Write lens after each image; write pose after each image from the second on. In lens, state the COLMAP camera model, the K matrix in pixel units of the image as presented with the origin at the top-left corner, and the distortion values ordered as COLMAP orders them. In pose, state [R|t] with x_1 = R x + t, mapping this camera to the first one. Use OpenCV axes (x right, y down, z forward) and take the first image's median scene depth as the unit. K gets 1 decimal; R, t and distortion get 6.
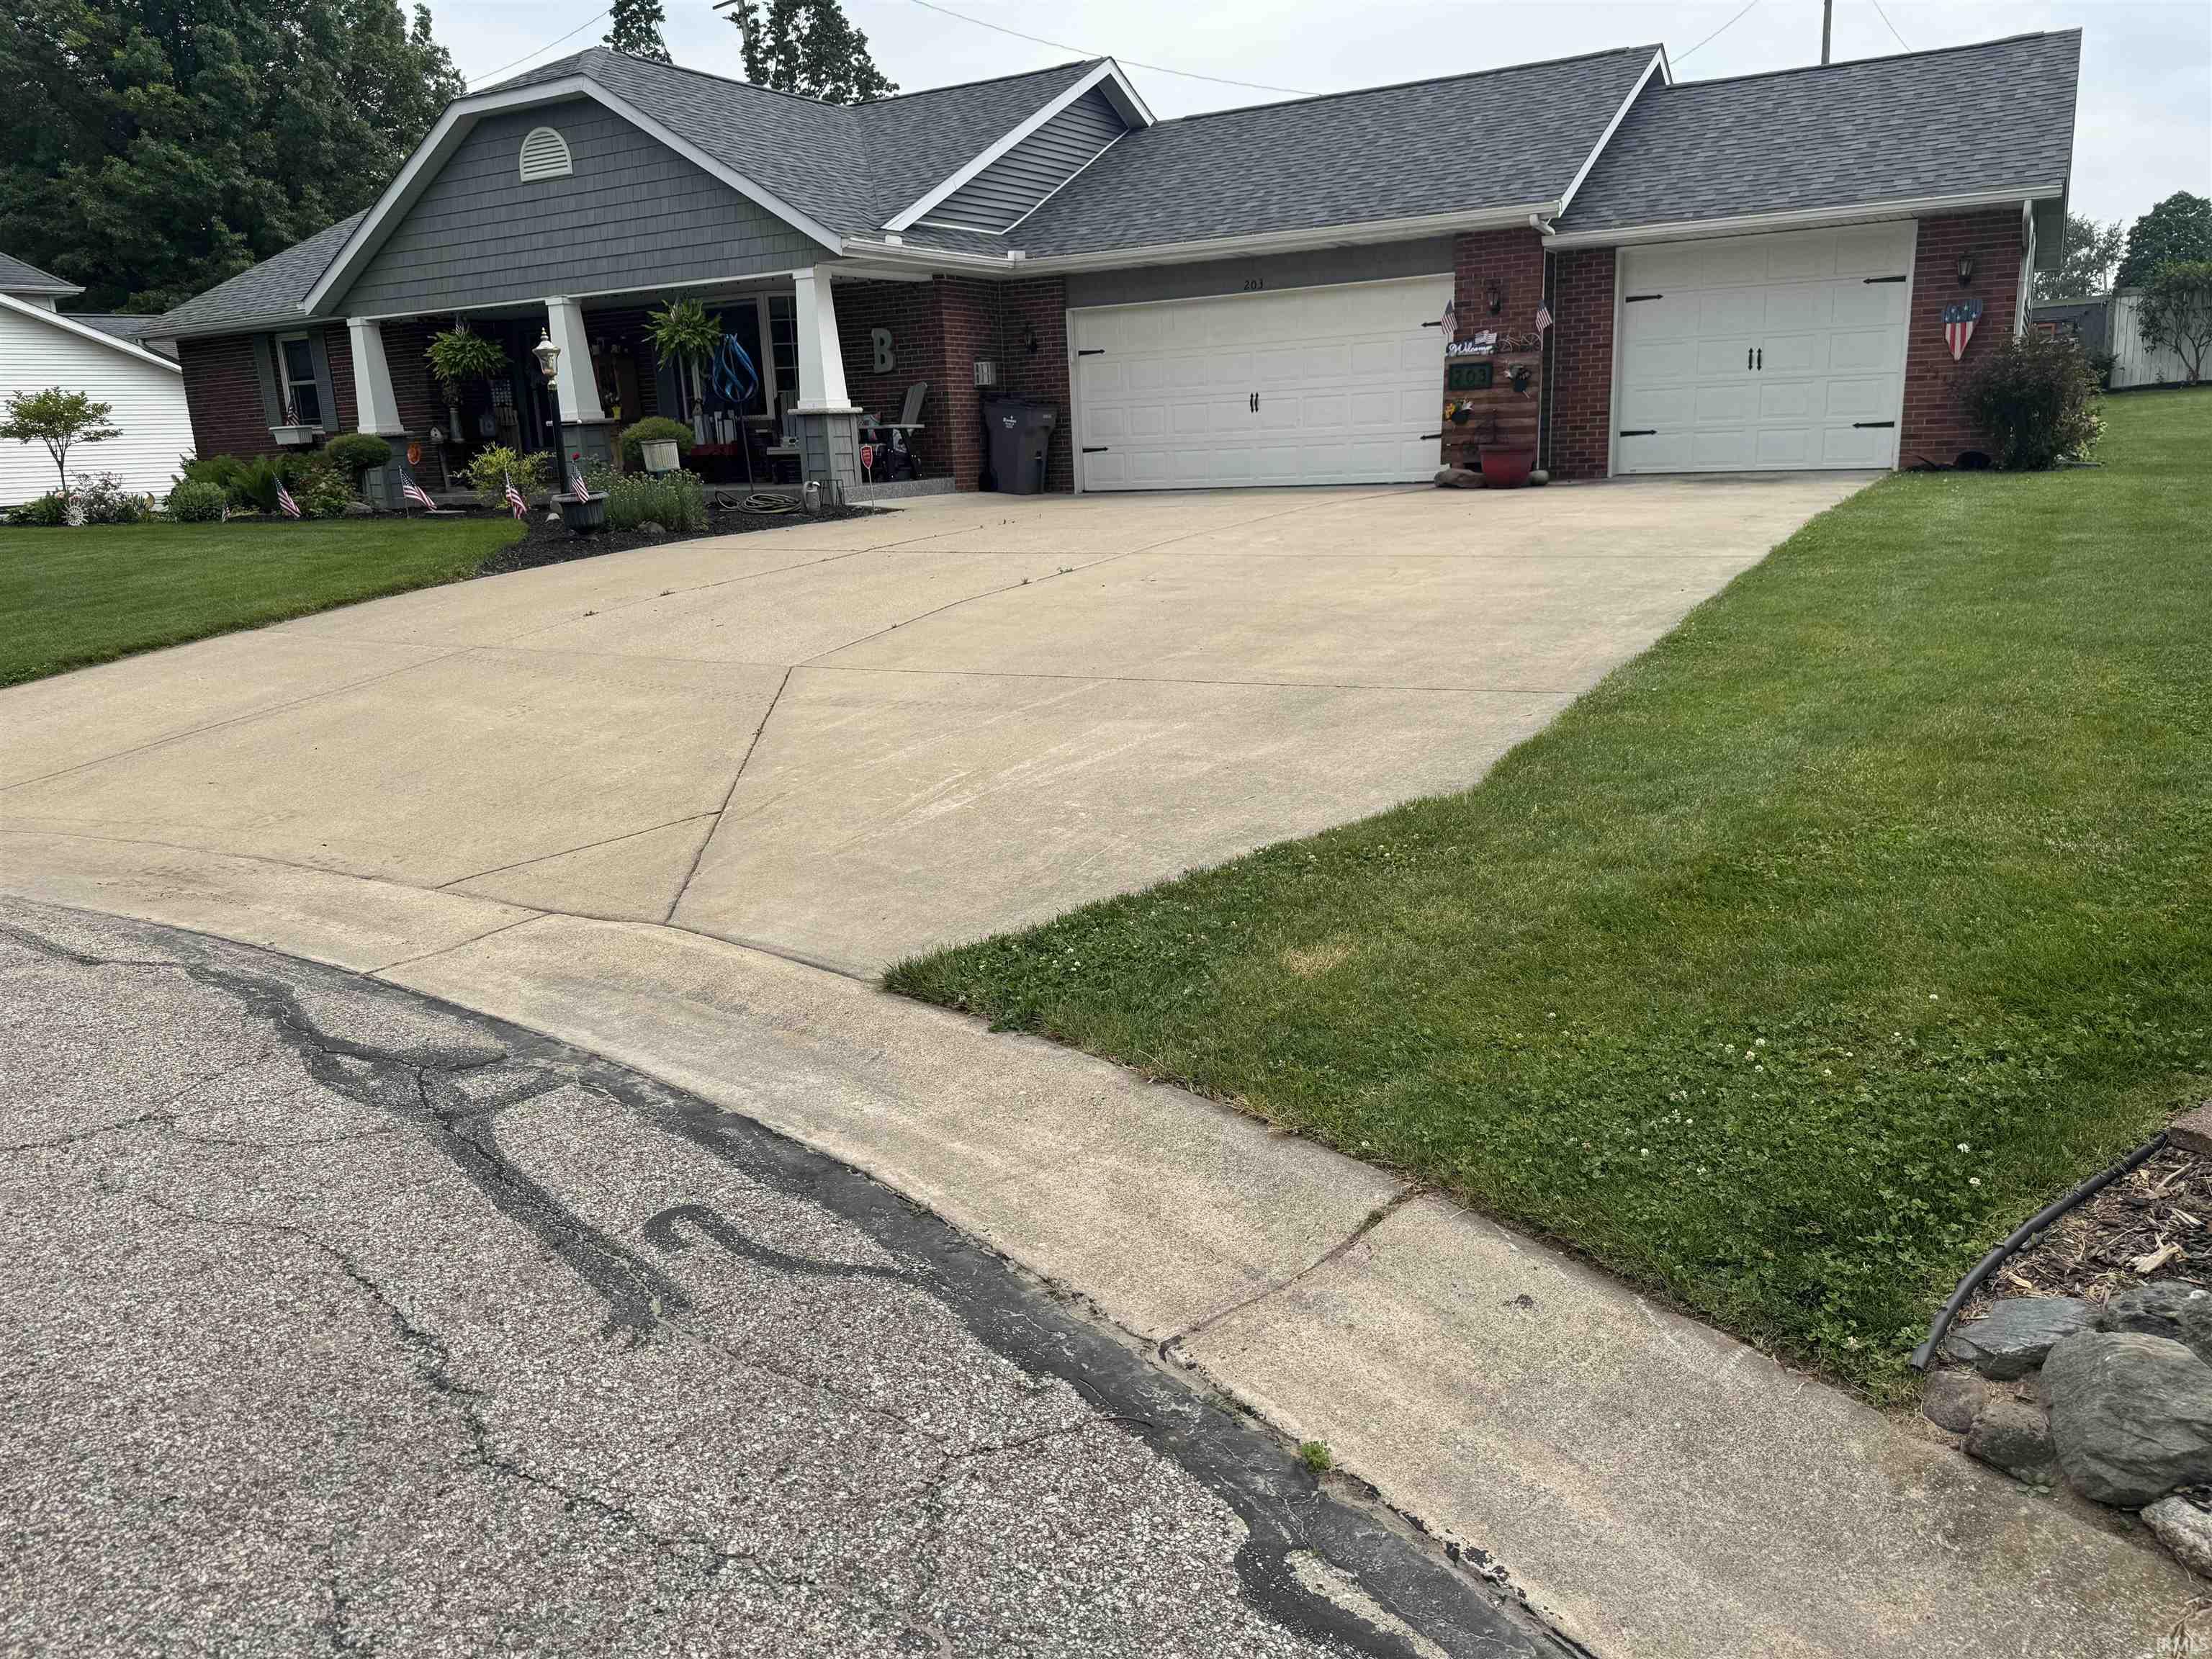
lens RADIAL K [[1566.6, 0, 1103.3], [0, 1566.6, 837.9], [0, 0, 1]] dist [0.001538, -0.001045]
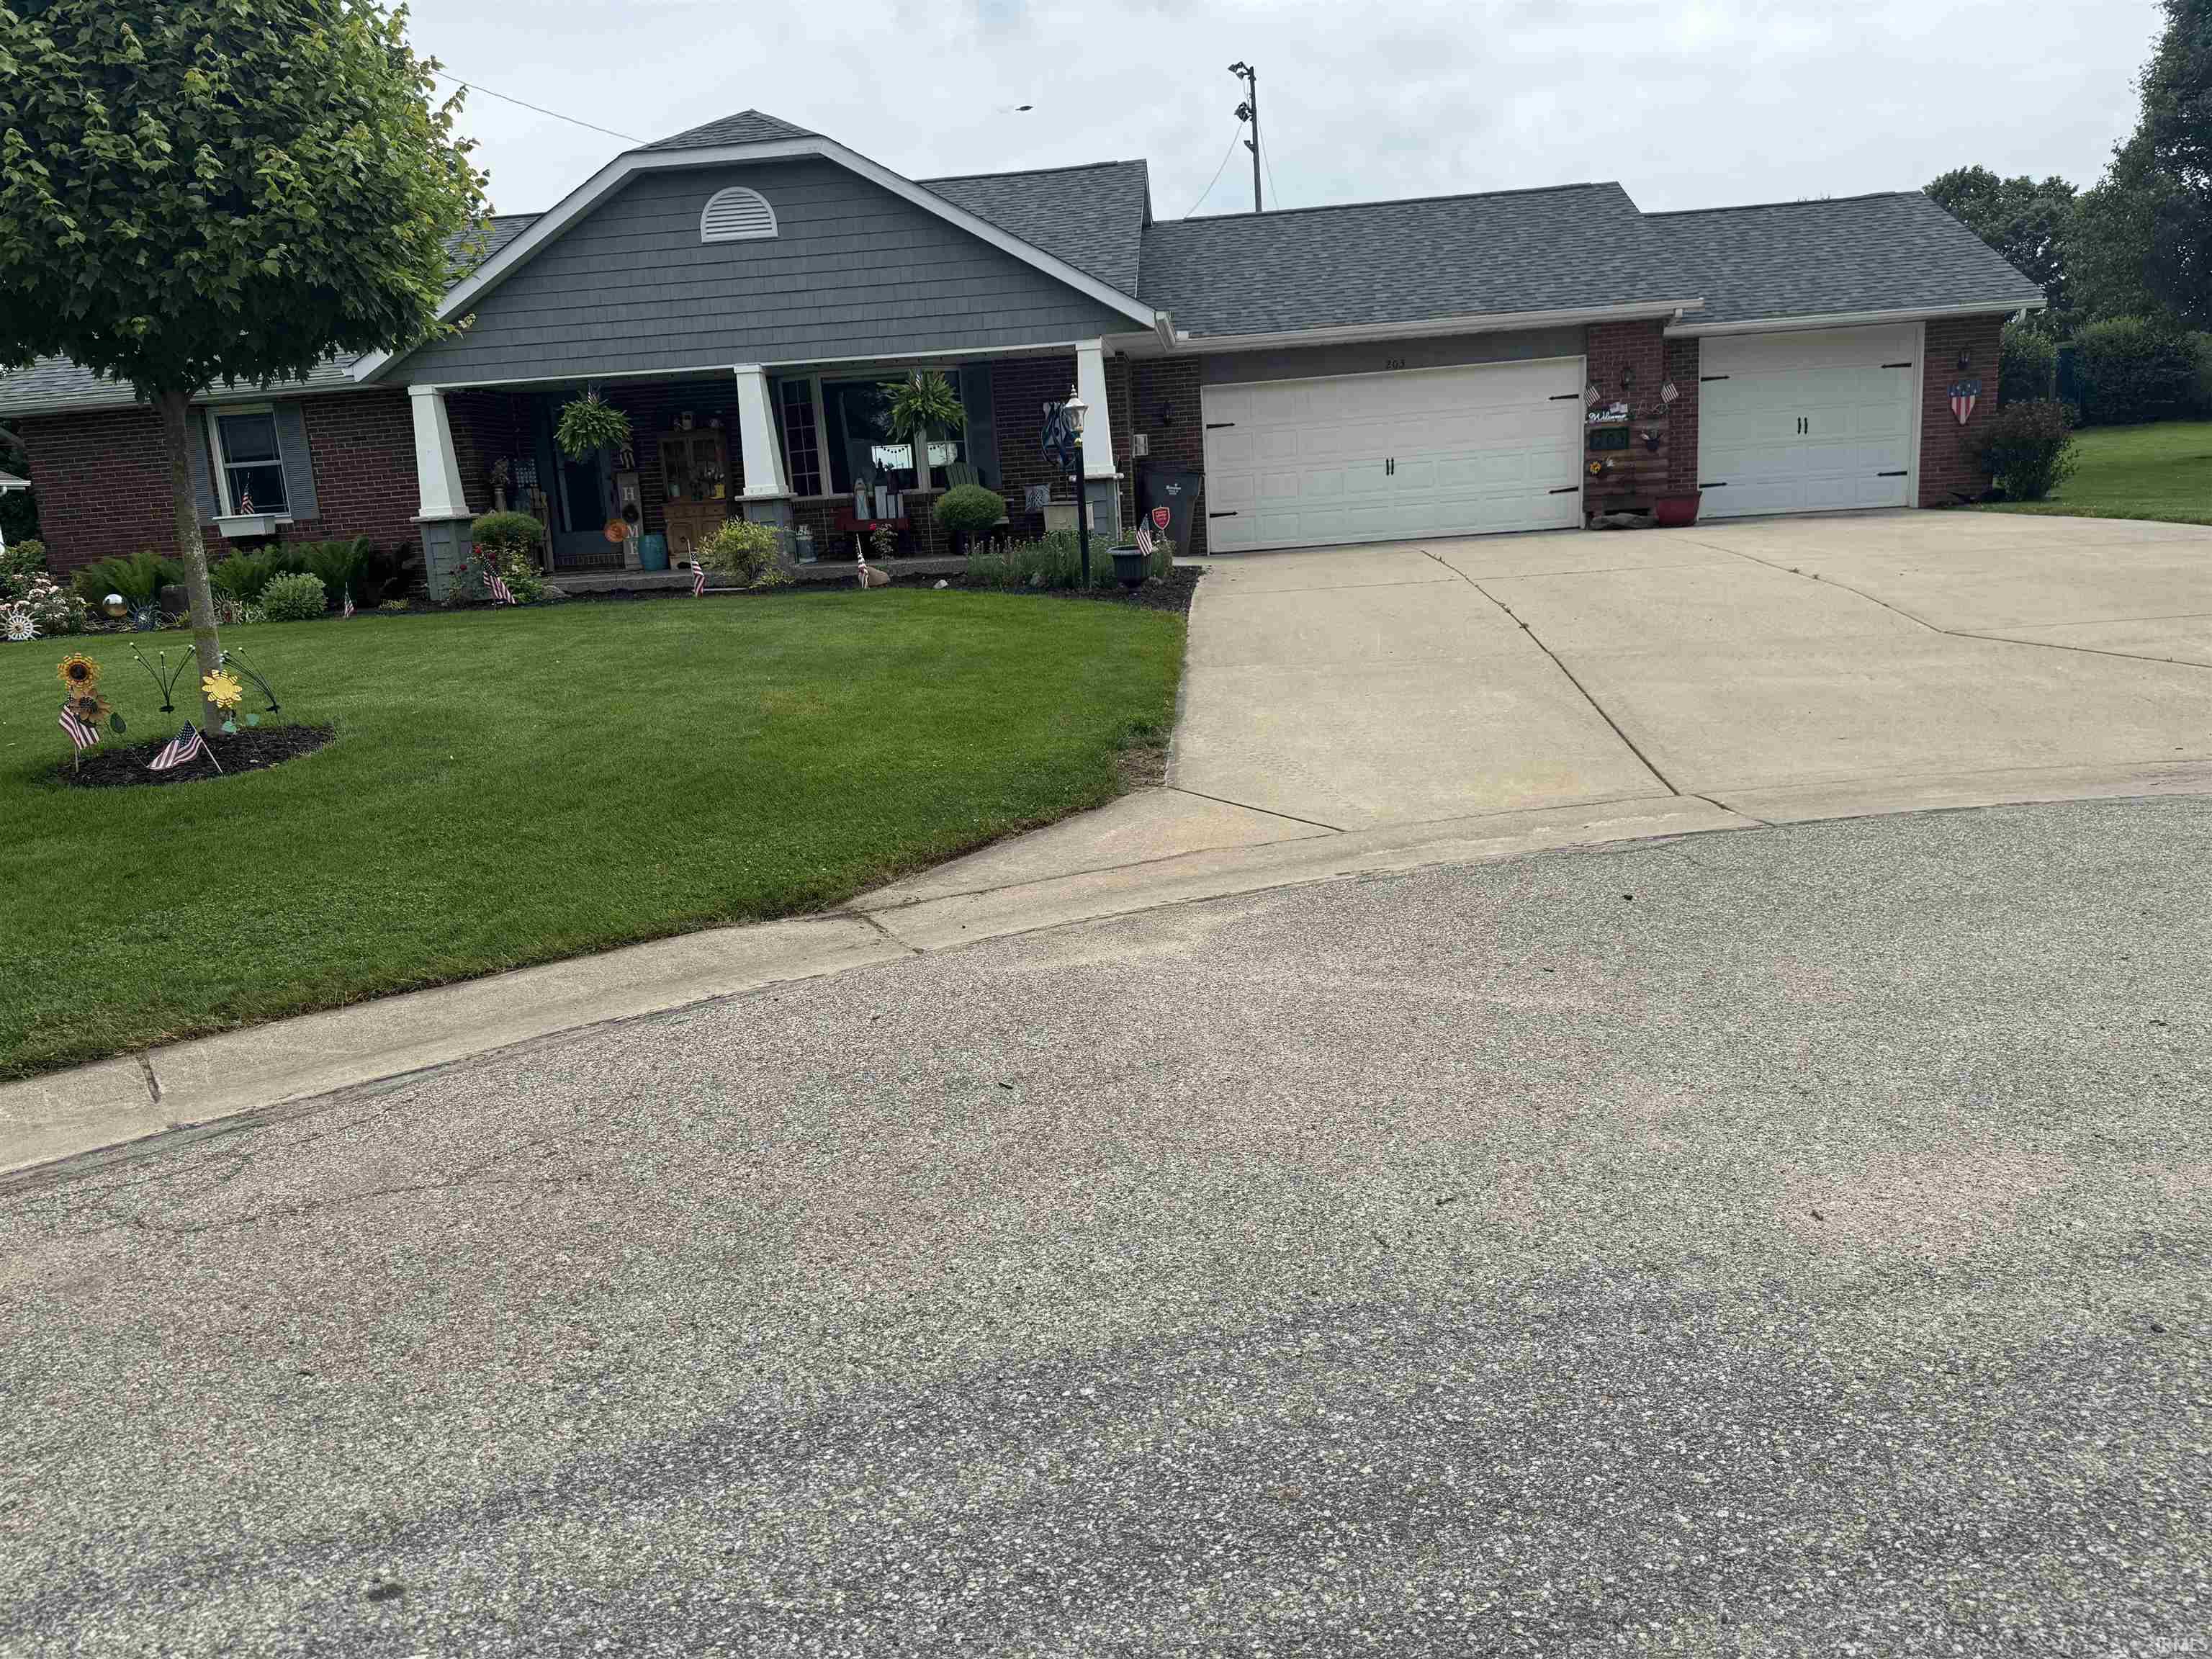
lens RADIAL K [[1556.1, 0, 1100.9], [0, 1556.1, 858.6], [0, 0, 1]] dist [0.055269, -0.100967]
pose [[0.899932, -0.113461, 0.421009, -0.607251], [0.135538, 0.990510, -0.022781, 0.001627], [-0.414429, 0.077564, 0.906770, 0.078104]]
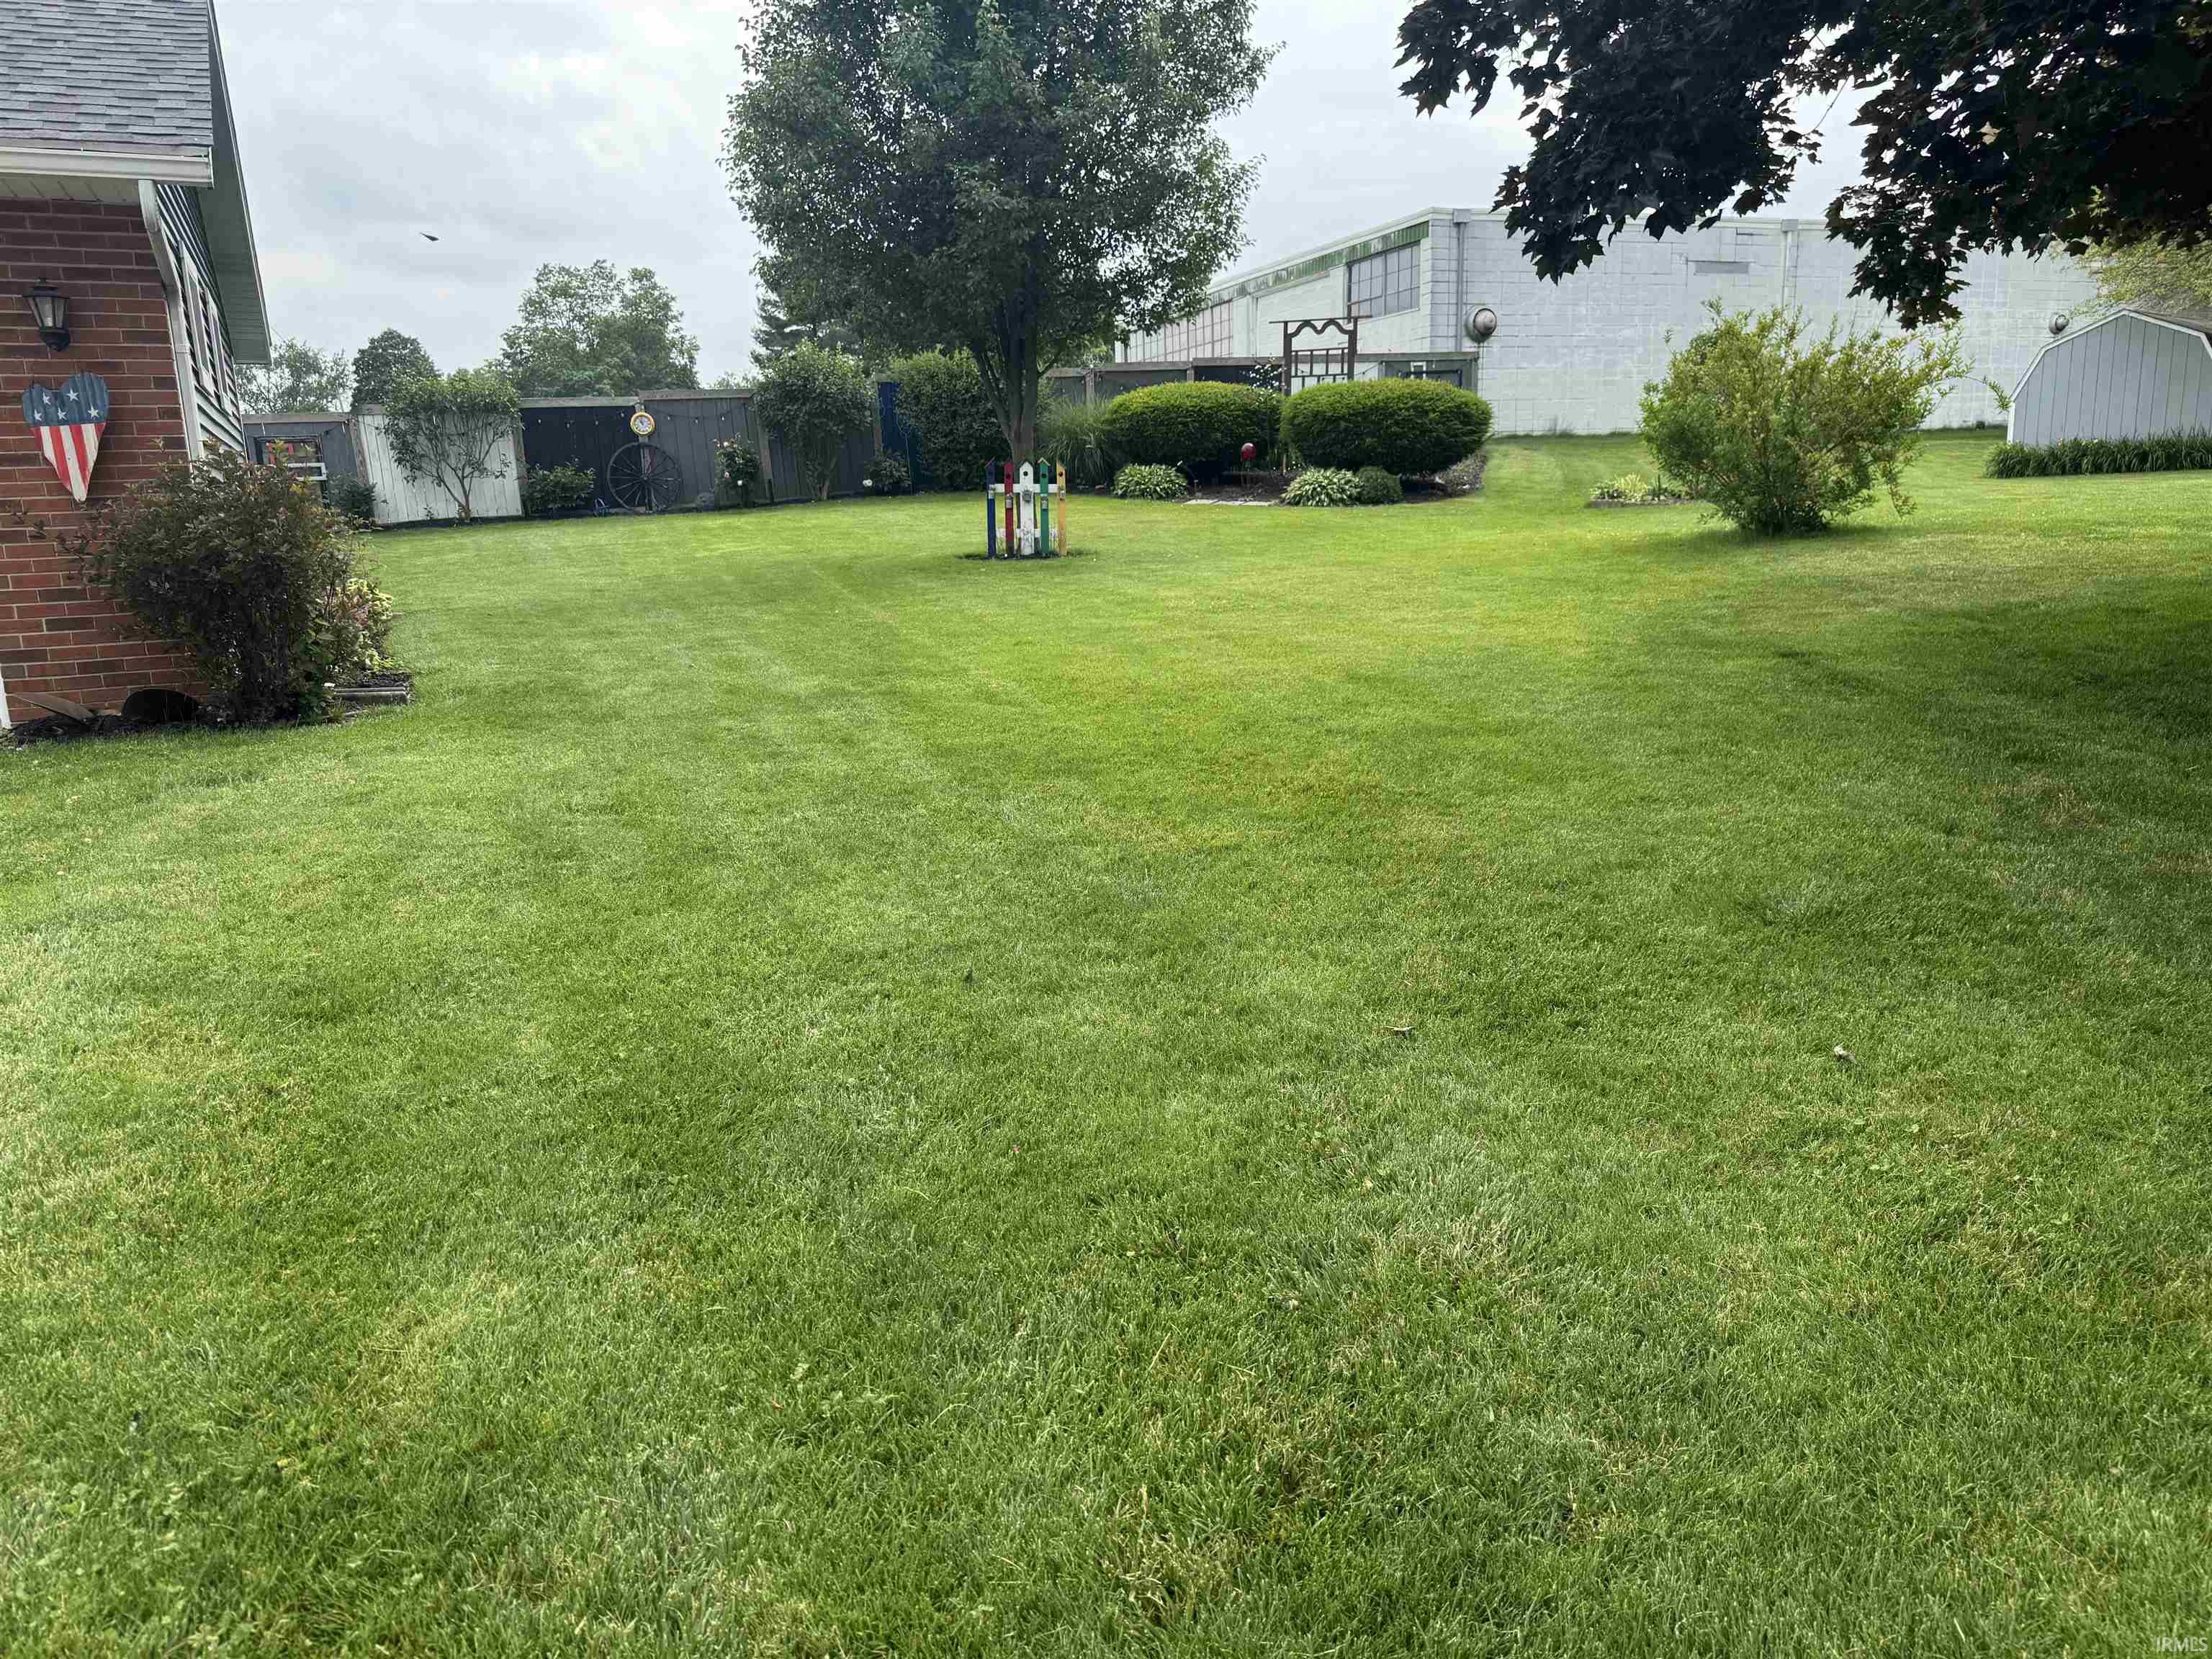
lens RADIAL K [[1517.4, 0, 1111.2], [0, 1517.4, 811.7], [0, 0, 1]] dist [0.001574, -0.017808]
pose [[0.539293, -0.149684, 0.828708, 0.253413], [0.214955, 0.975946, 0.036394, -0.128610], [-0.814222, 0.158508, 0.558496, 0.398652]]
